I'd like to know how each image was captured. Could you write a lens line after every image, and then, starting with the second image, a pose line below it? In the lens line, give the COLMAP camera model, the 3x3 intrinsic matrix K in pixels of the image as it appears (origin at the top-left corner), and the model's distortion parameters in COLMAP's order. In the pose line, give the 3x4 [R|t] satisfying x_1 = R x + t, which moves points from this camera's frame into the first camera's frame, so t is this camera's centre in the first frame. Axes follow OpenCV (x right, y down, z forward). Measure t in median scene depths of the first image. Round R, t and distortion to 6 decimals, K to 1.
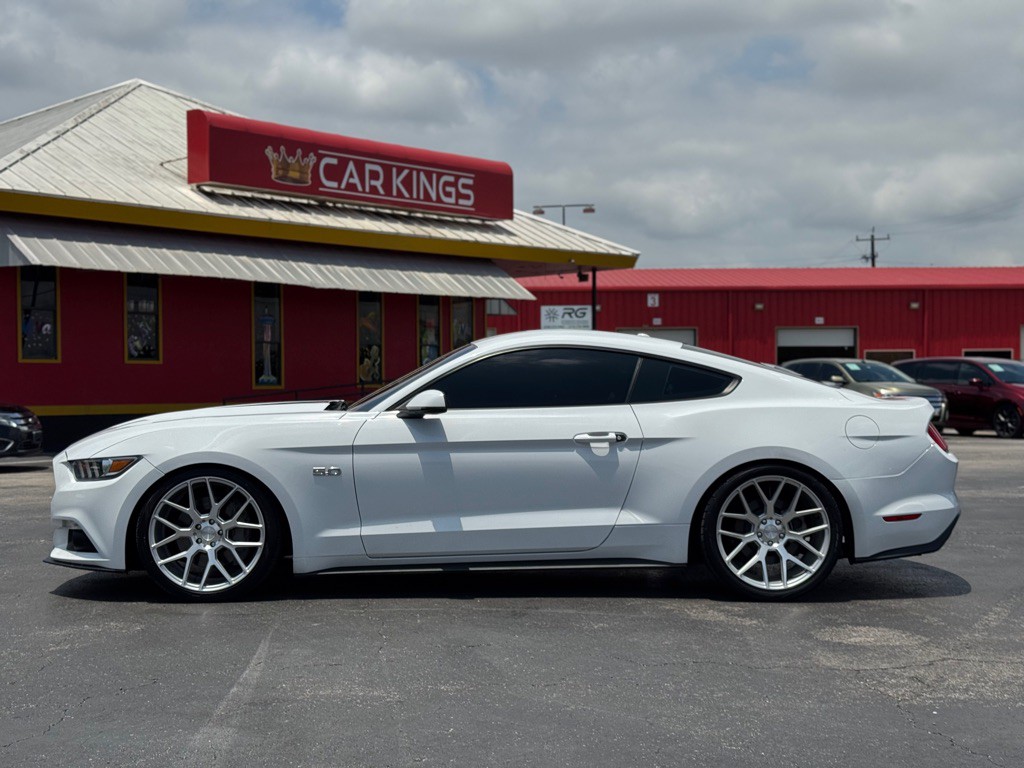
lens RADIAL K [[1427.2, 0, 512.0], [0, 1427.2, 384.0], [0, 0, 1]] dist [0.199859, -0.430423]
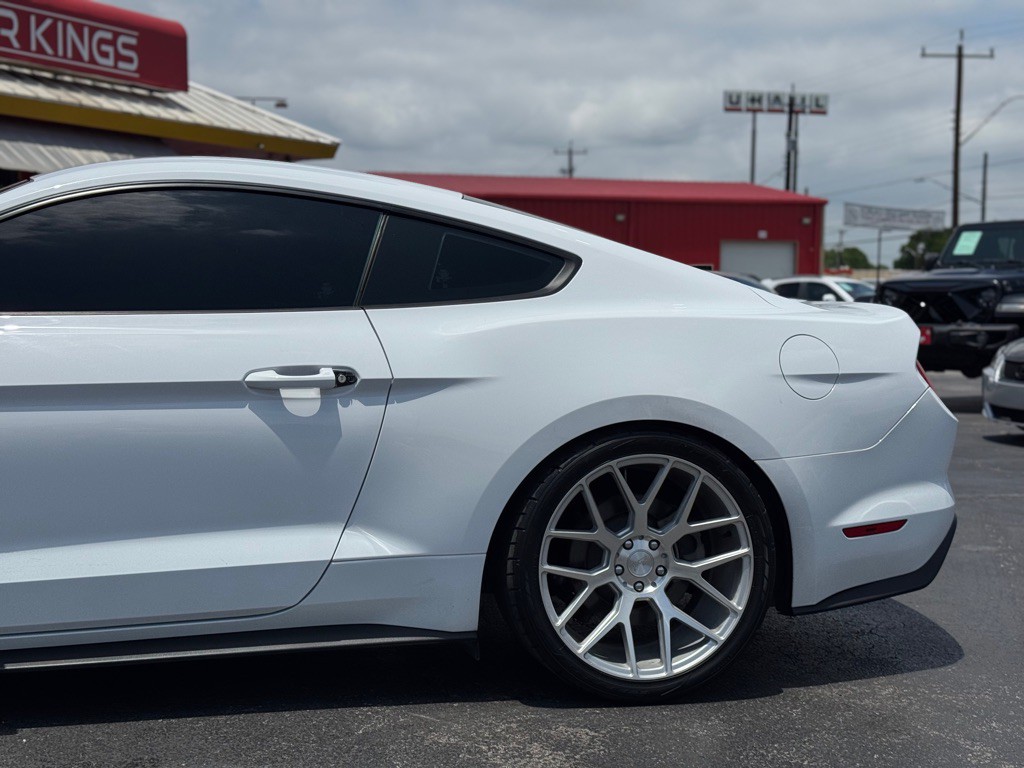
lens RADIAL K [[1427.2, 0, 512.0], [0, 1427.2, 384.0], [0, 0, 1]] dist [0.199859, -0.430423]
pose [[0.977445, 0.000453, 0.211192, 0.029362], [-0.013281, 0.998150, 0.059324, 0.010406], [-0.210774, -0.060790, 0.975643, 0.520400]]
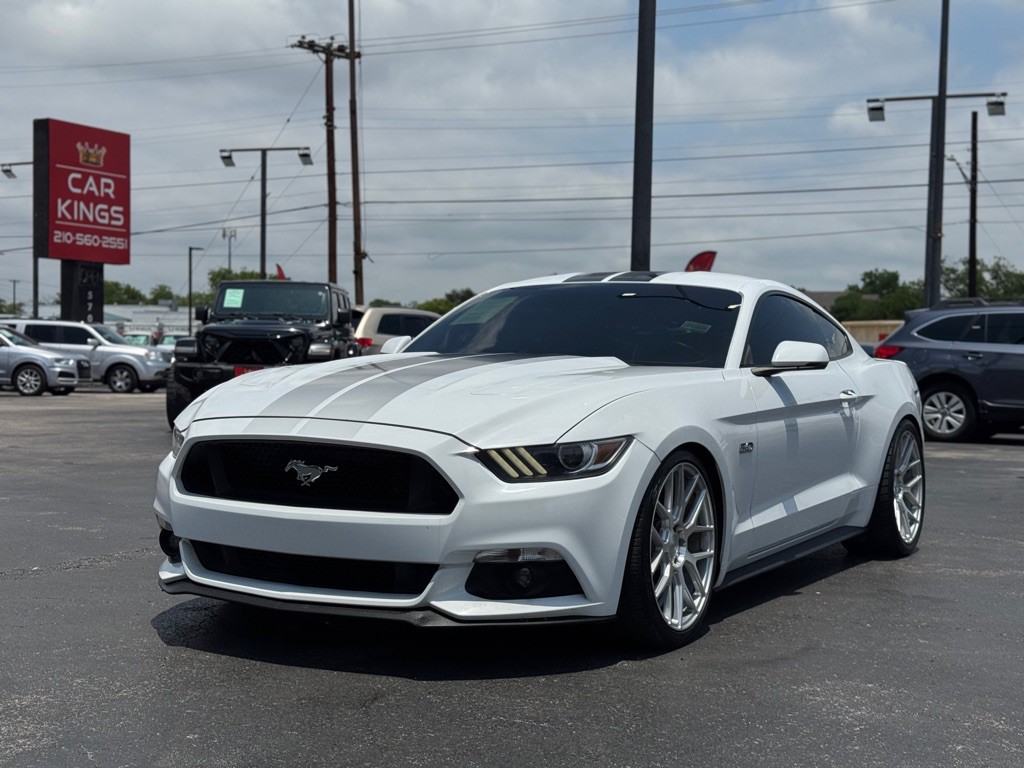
lens RADIAL K [[1427.2, 0, 512.0], [0, 1427.2, 384.0], [0, 0, 1]] dist [0.199859, -0.430423]
pose [[0.512676, -0.010540, 0.858517, -0.829746], [-0.014956, 0.999663, 0.021204, 0.013374], [-0.858452, -0.023711, 0.512346, 0.710885]]
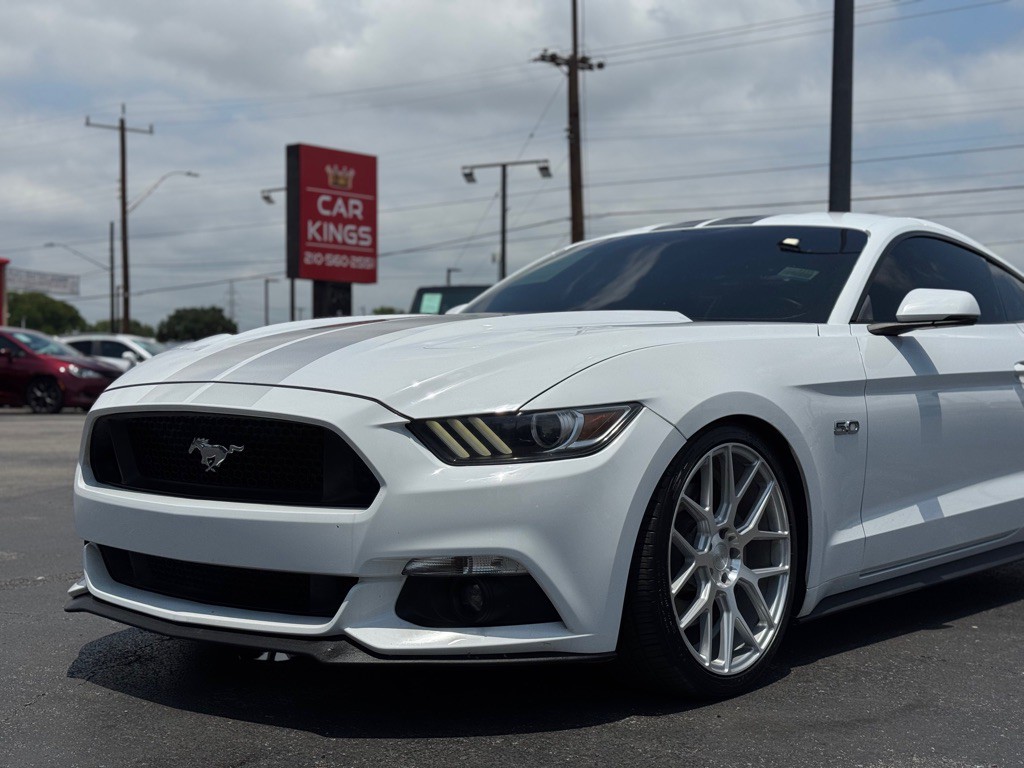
lens RADIAL K [[1427.2, 0, 512.0], [0, 1427.2, 384.0], [0, 0, 1]] dist [0.199859, -0.430423]
pose [[0.663946, -0.004170, 0.747769, -0.625033], [-0.003233, 0.999959, 0.008448, 0.039558], [-0.747774, -0.008026, 0.663905, 0.717293]]
